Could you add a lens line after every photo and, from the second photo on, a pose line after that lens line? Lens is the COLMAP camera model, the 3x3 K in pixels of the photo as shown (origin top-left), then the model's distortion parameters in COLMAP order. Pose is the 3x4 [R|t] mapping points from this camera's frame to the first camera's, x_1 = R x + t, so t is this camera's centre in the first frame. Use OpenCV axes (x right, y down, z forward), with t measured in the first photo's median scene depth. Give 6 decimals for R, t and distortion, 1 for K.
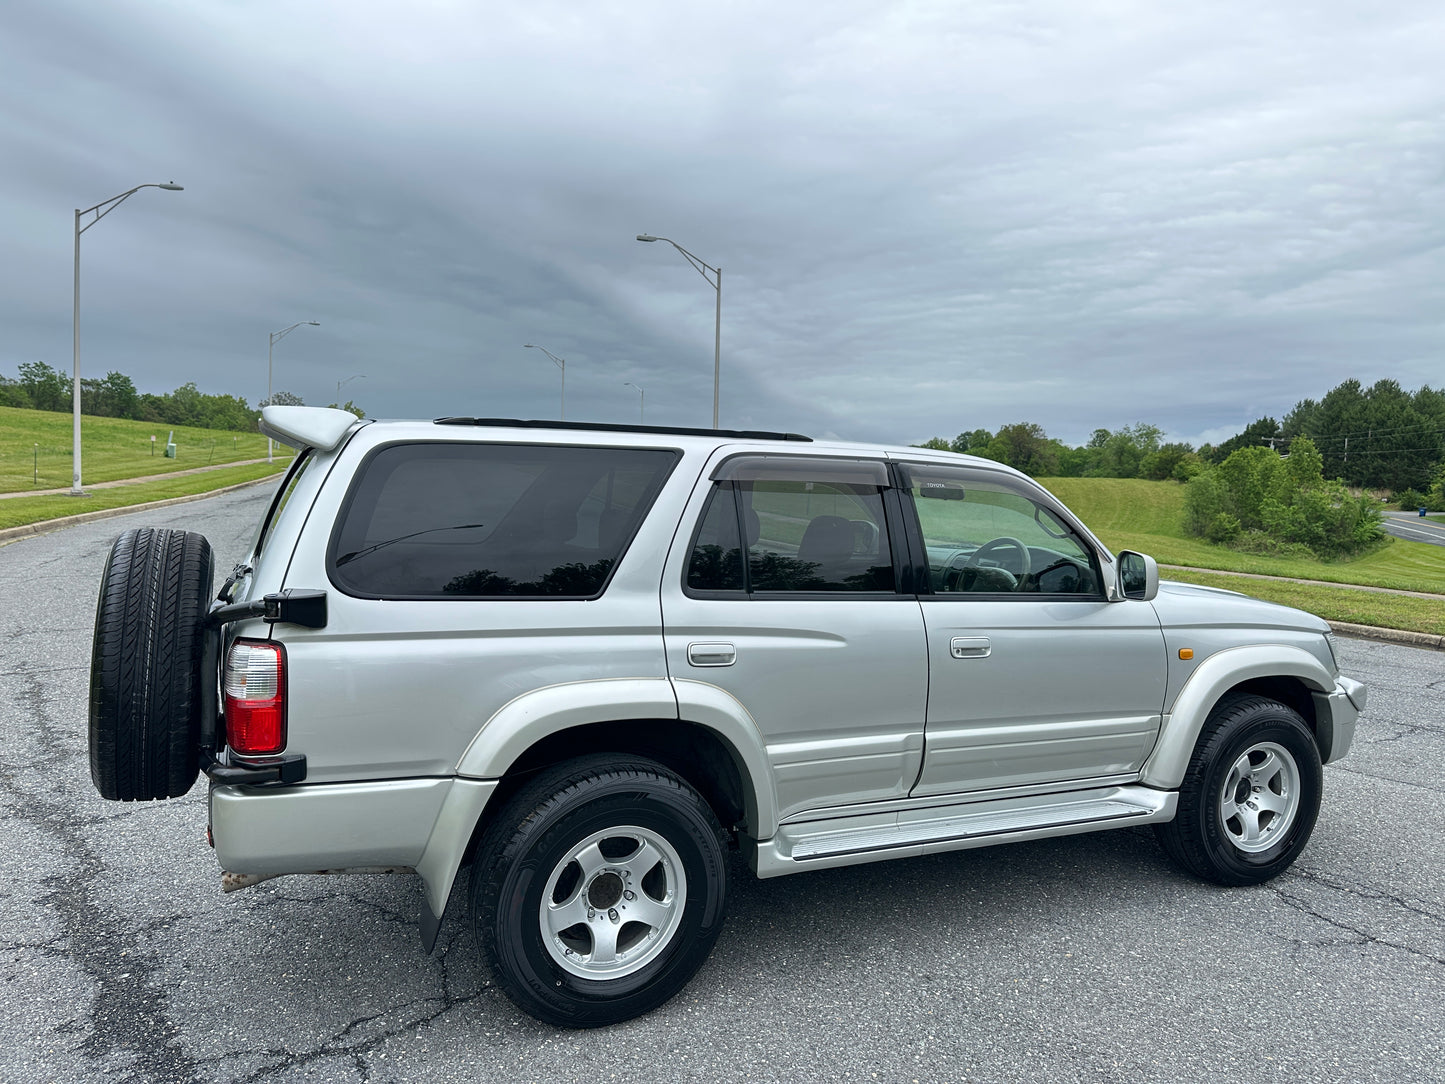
lens RADIAL K [[1027.5, 0, 722.5], [0, 1027.5, 542.0], [0, 0, 1]] dist [0.073243, -0.094871]
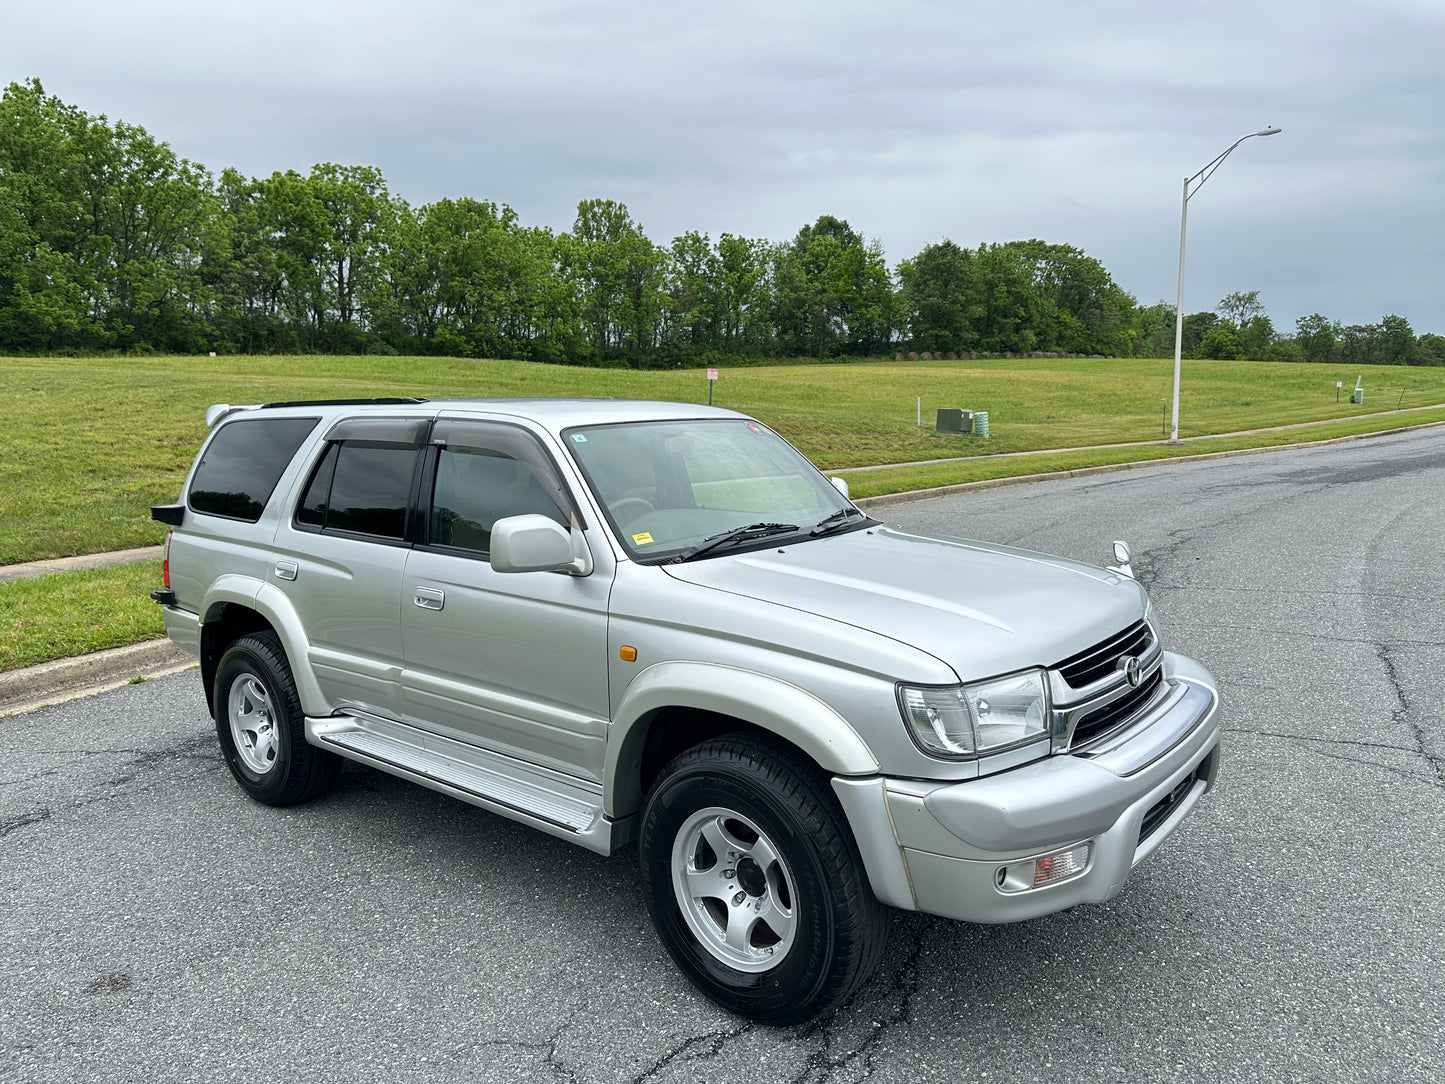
lens RADIAL K [[1017.1, 0, 708.3], [0, 1017.1, 542.9], [0, 0, 1]] dist [0.074632, -0.101352]
pose [[0.428307, 0.075892, -0.900441, 1.339899], [-0.028941, 0.997108, 0.070274, -0.035515], [0.903170, -0.004039, 0.429264, 0.850272]]
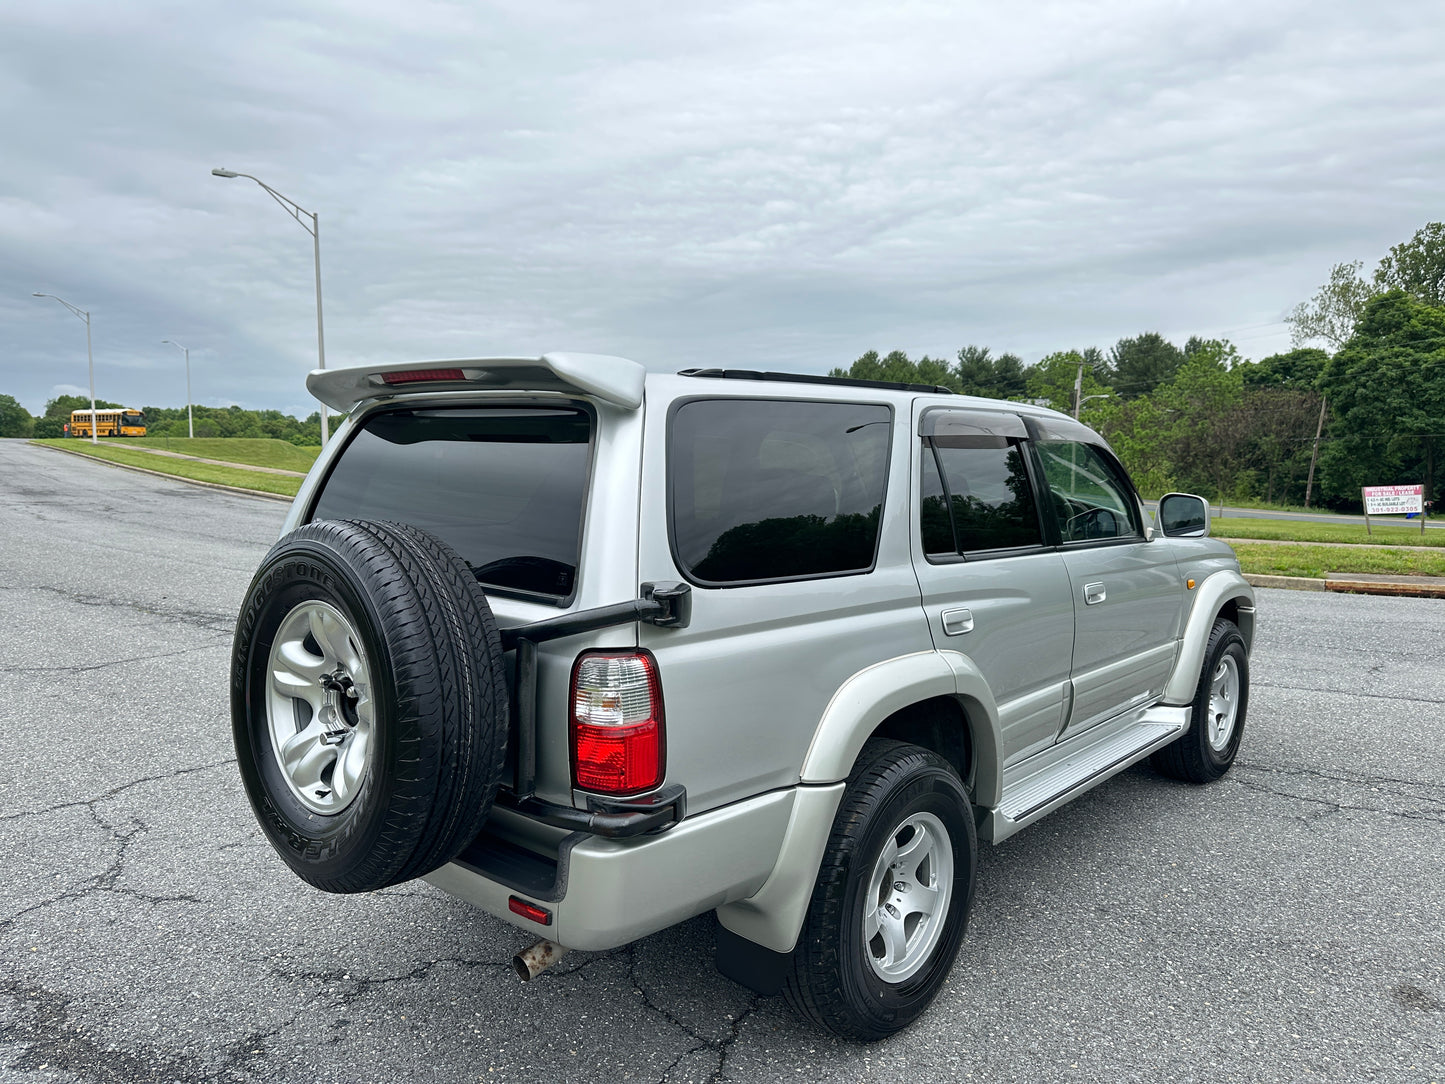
lens RADIAL K [[1027.5, 0, 722.5], [0, 1027.5, 542.0], [0, 0, 1]] dist [0.073243, -0.094871]
pose [[0.913907, -0.061534, 0.401233, -0.544516], [0.048139, 0.997898, 0.043392, -0.013504], [-0.403060, -0.020342, 0.914948, 0.203758]]
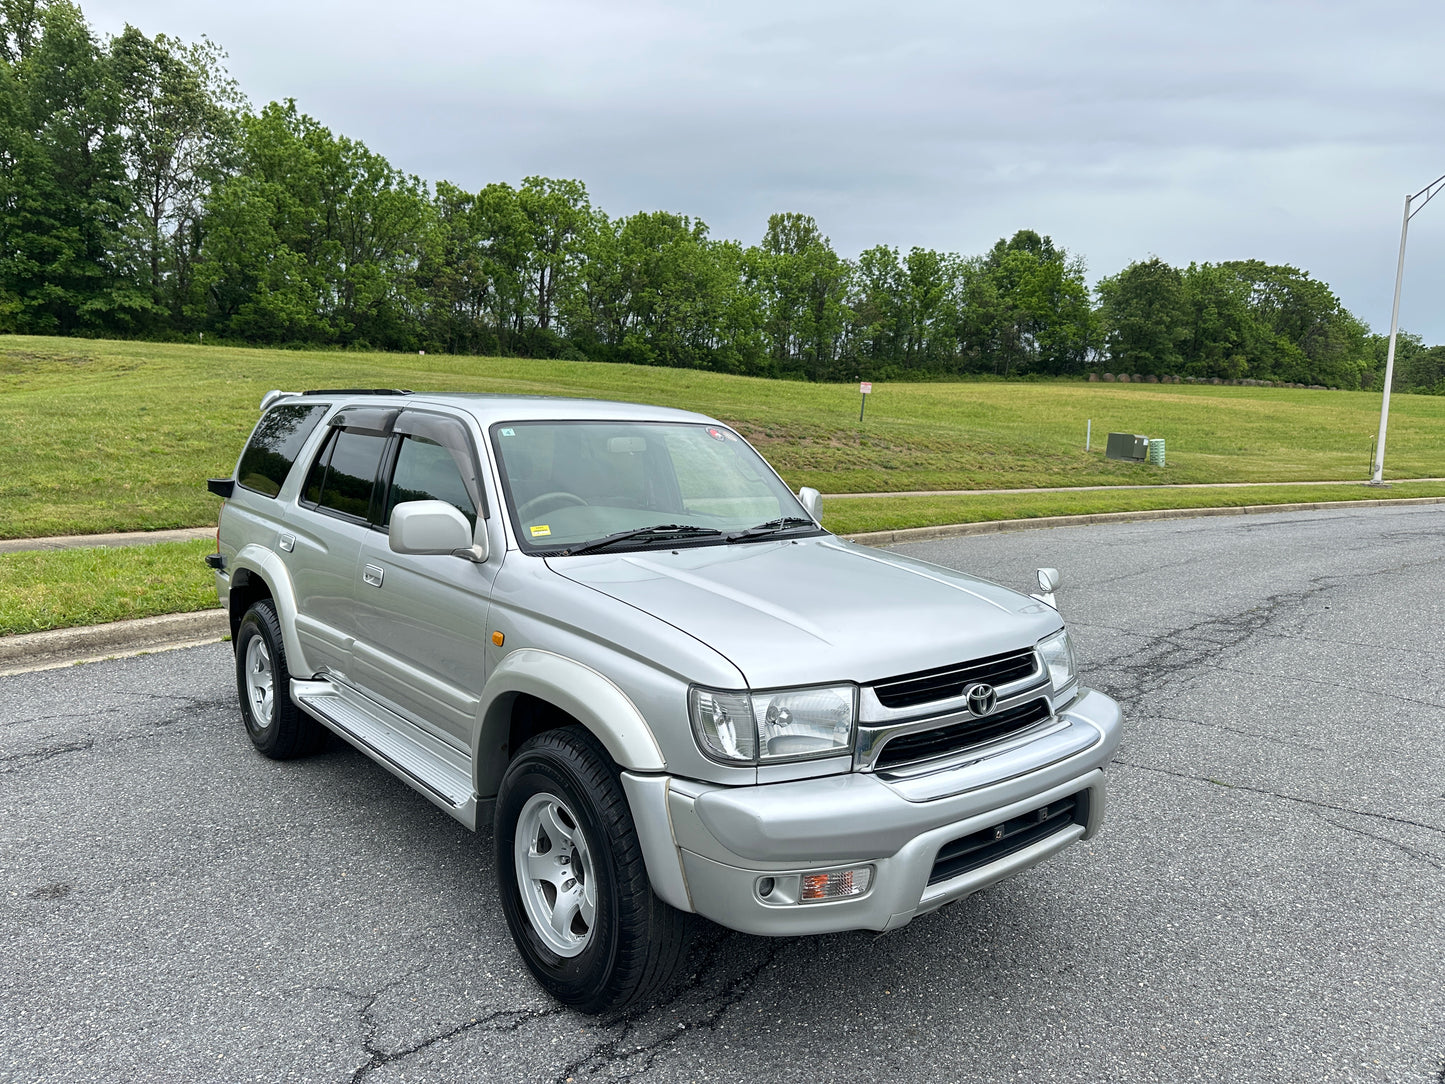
lens RADIAL K [[1014.4, 0, 697.5], [0, 1014.4, 539.6], [0, 0, 1]] dist [0.072006, -0.096834]
pose [[0.255827, 0.087251, -0.962777, 1.446105], [-0.085575, 0.994053, 0.067346, -0.041714], [0.962927, 0.065161, 0.261773, 1.093262]]
